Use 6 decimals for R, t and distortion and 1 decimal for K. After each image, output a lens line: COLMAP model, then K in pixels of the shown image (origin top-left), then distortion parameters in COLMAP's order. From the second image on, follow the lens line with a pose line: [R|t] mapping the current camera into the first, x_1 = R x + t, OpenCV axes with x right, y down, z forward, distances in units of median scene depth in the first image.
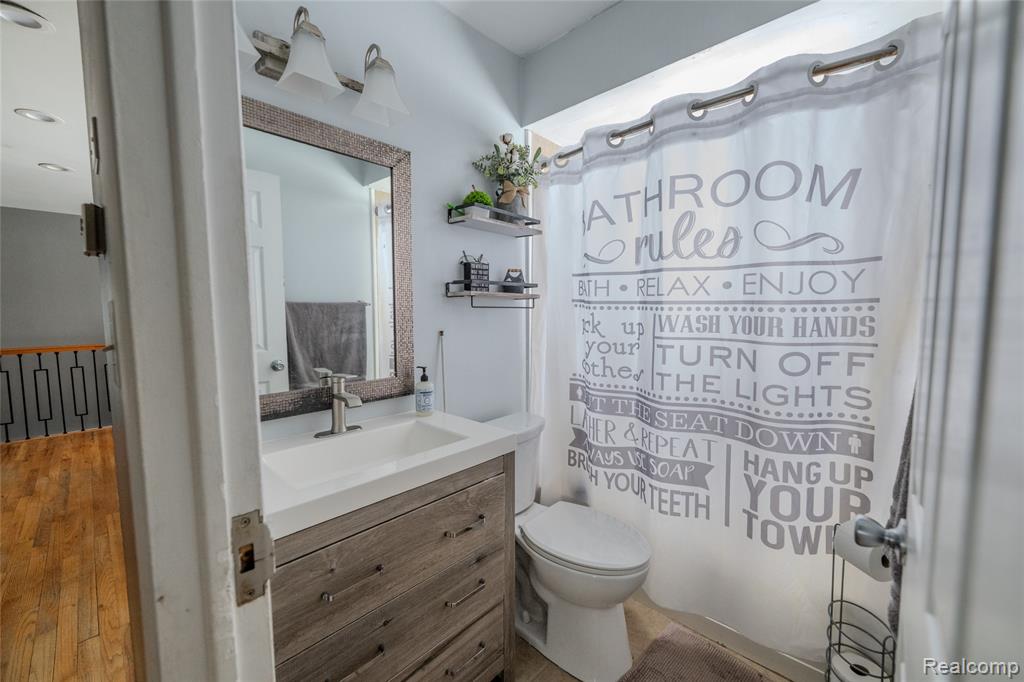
lens RADIAL K [[402.8, 0, 512.0], [0, 402.8, 341.0], [0, 0, 1]] dist [0.000529, 0.000195]
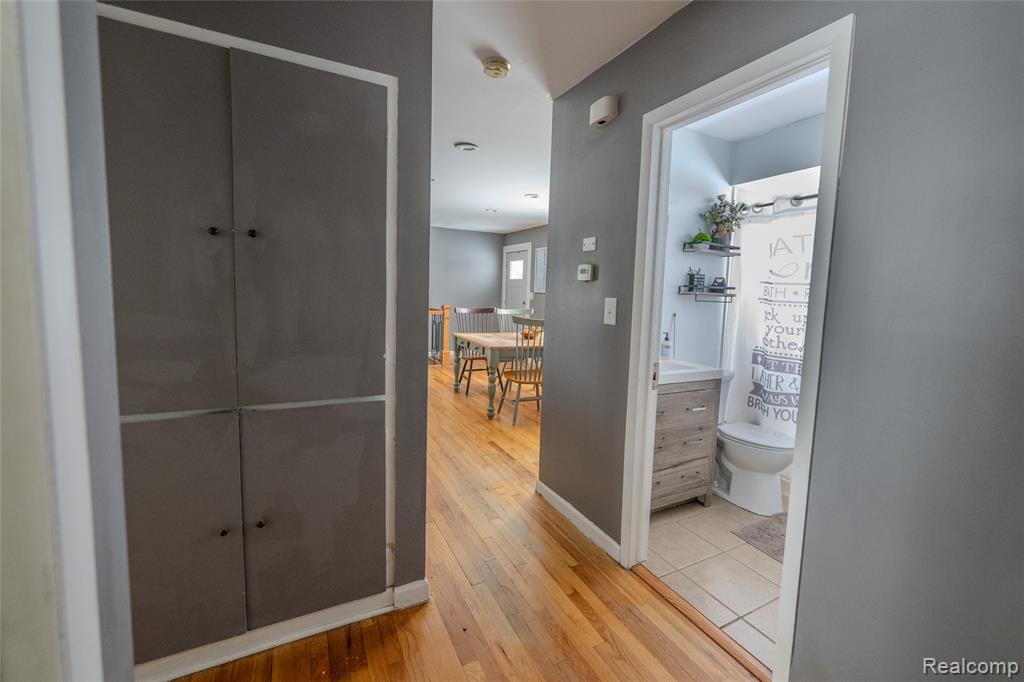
lens RADIAL K [[414.3, 0, 542.8], [0, 414.3, 330.5], [0, 0, 1]] dist [0.001599, 0.000076]
pose [[0.952197, 0.066942, -0.298059, -0.171296], [-0.064139, 0.997757, 0.019185, 0.047048], [0.298675, 0.000849, 0.954355, -0.835705]]
